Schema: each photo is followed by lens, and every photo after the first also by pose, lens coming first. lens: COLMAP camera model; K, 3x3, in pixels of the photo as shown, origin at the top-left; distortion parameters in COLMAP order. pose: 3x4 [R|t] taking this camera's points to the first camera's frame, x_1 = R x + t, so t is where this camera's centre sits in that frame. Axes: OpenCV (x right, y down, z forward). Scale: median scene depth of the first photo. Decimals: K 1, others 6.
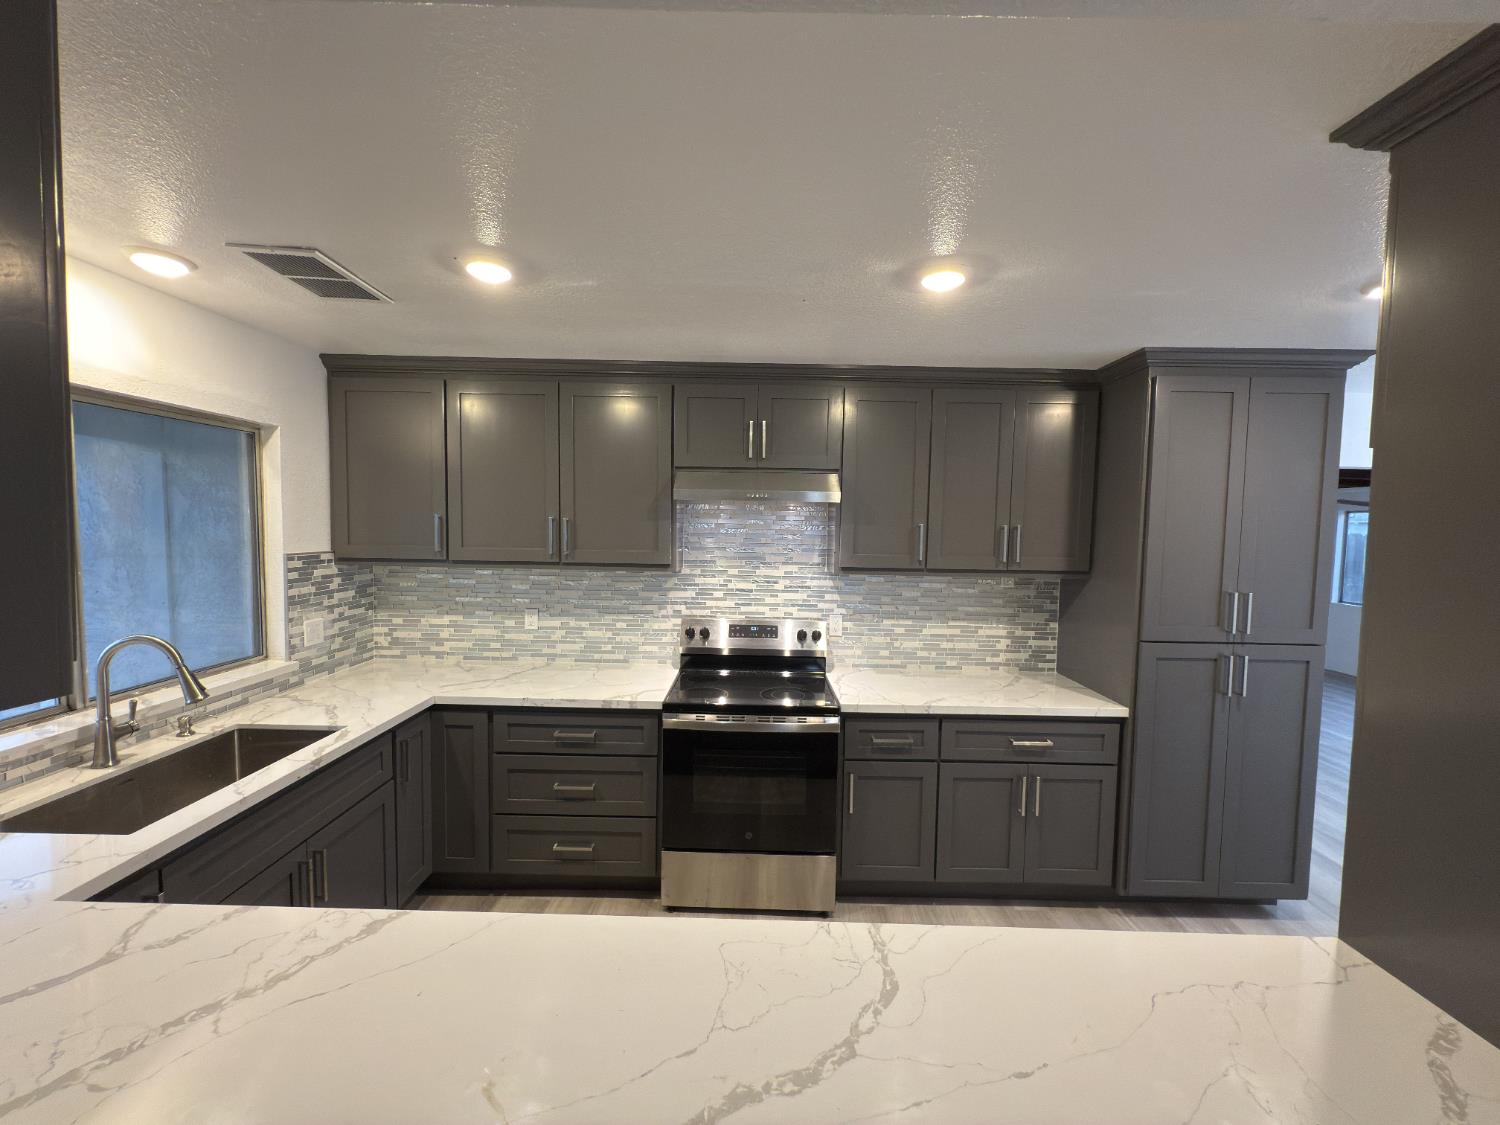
lens RADIAL K [[597.5, 0, 750.0], [0, 597.5, 562.5], [0, 0, 1]] dist [-0.000959, 0.000341]
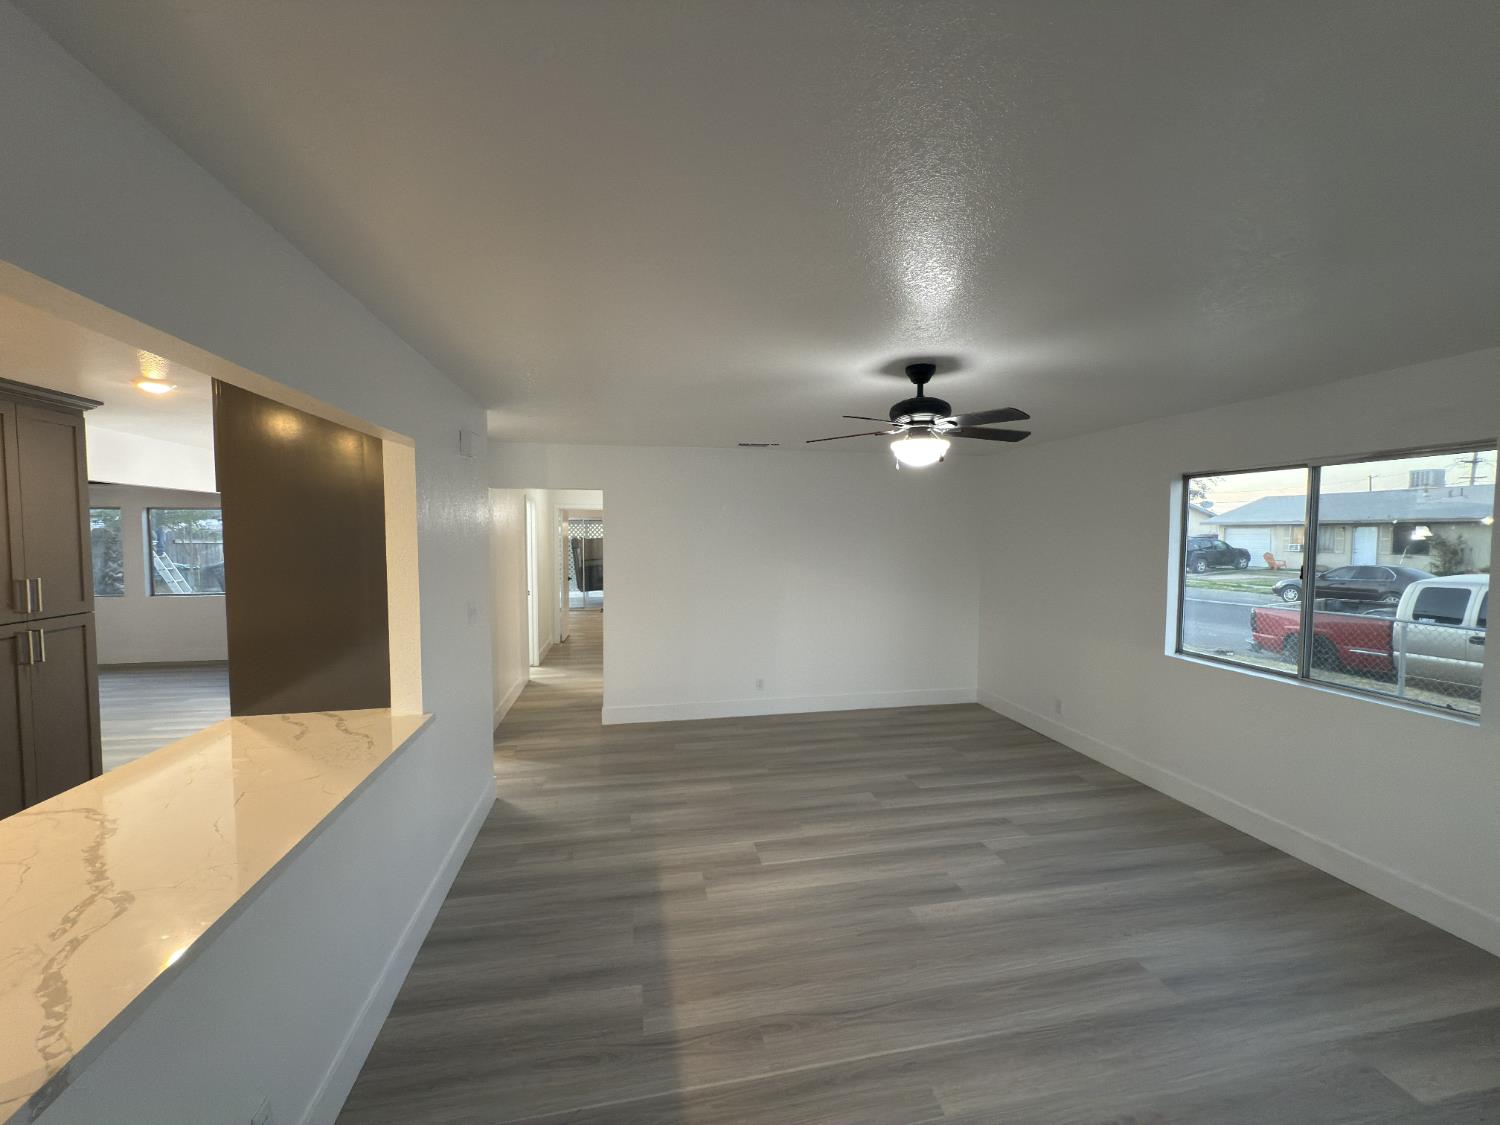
lens RADIAL K [[597.5, 0, 750.0], [0, 597.5, 562.5], [0, 0, 1]] dist [-0.000959, 0.000341]
pose [[-0.204870, -0.067090, 0.976487, -0.582454], [0.055036, 0.995280, 0.079928, -0.000139], [-0.977241, 0.070116, -0.200211, -0.176198]]
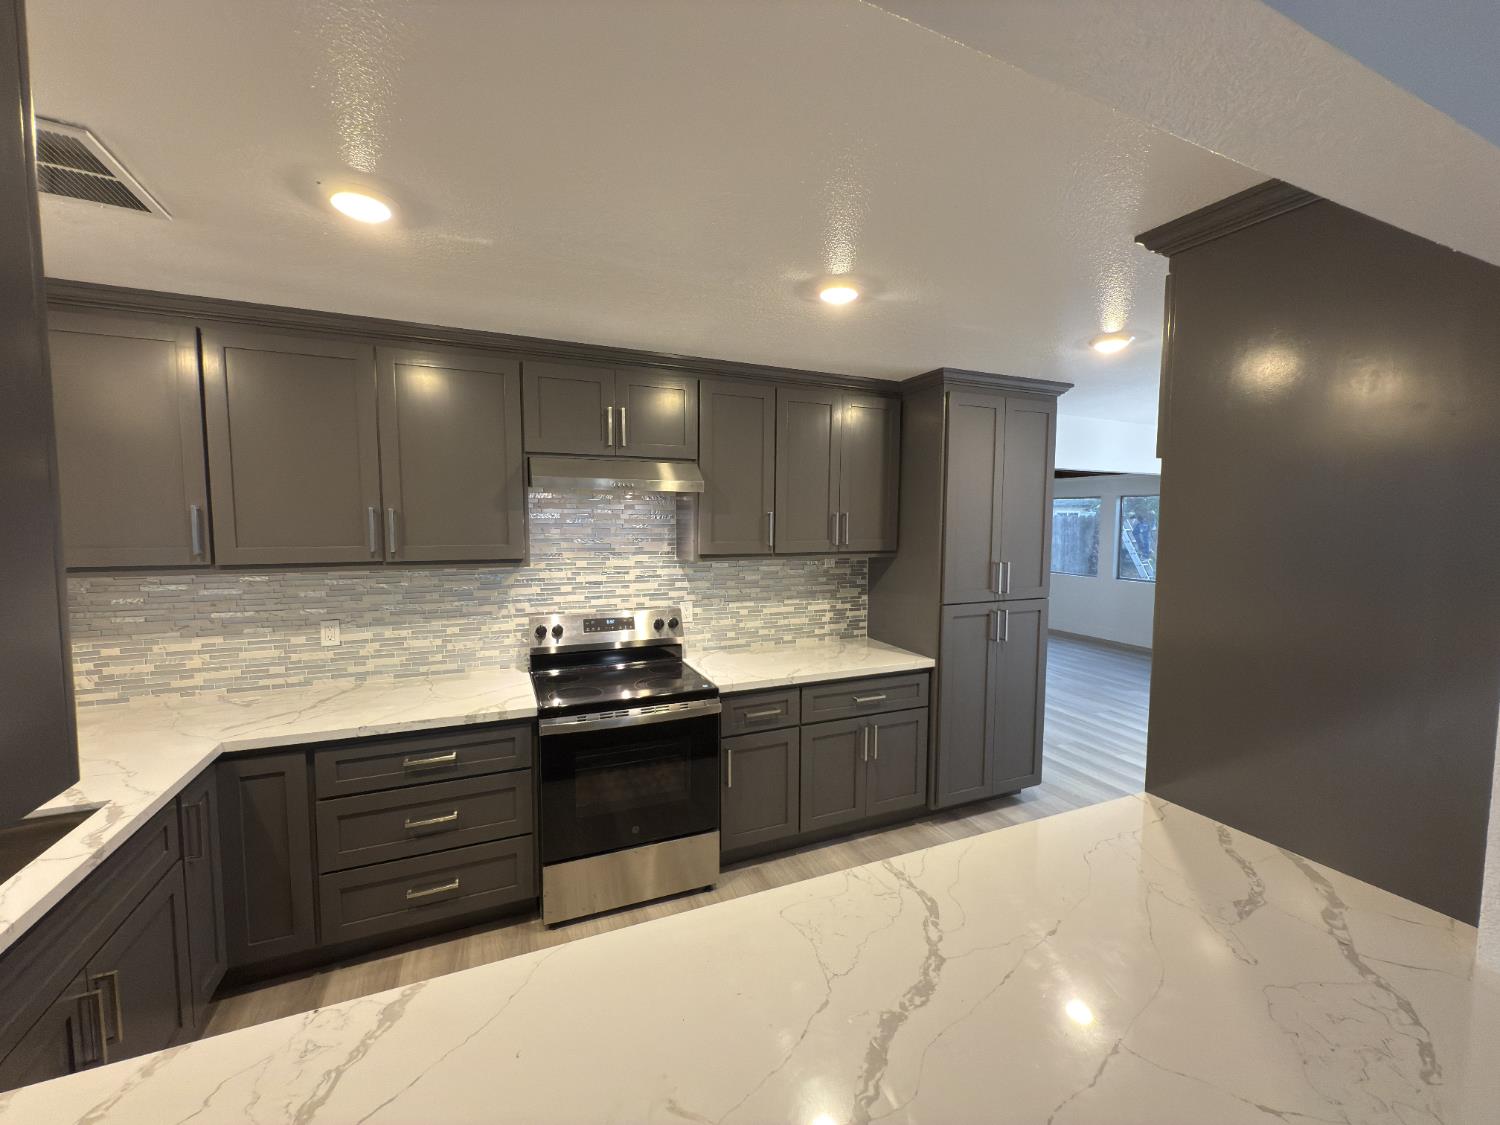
lens RADIAL K [[597.5, 0, 750.0], [0, 597.5, 562.5], [0, 0, 1]] dist [-0.000959, 0.000341]
pose [[0.913100, -0.043639, 0.405394, -0.185775], [0.035620, 0.998992, 0.027308, -0.003803], [-0.406177, -0.010494, 0.913734, 0.022641]]
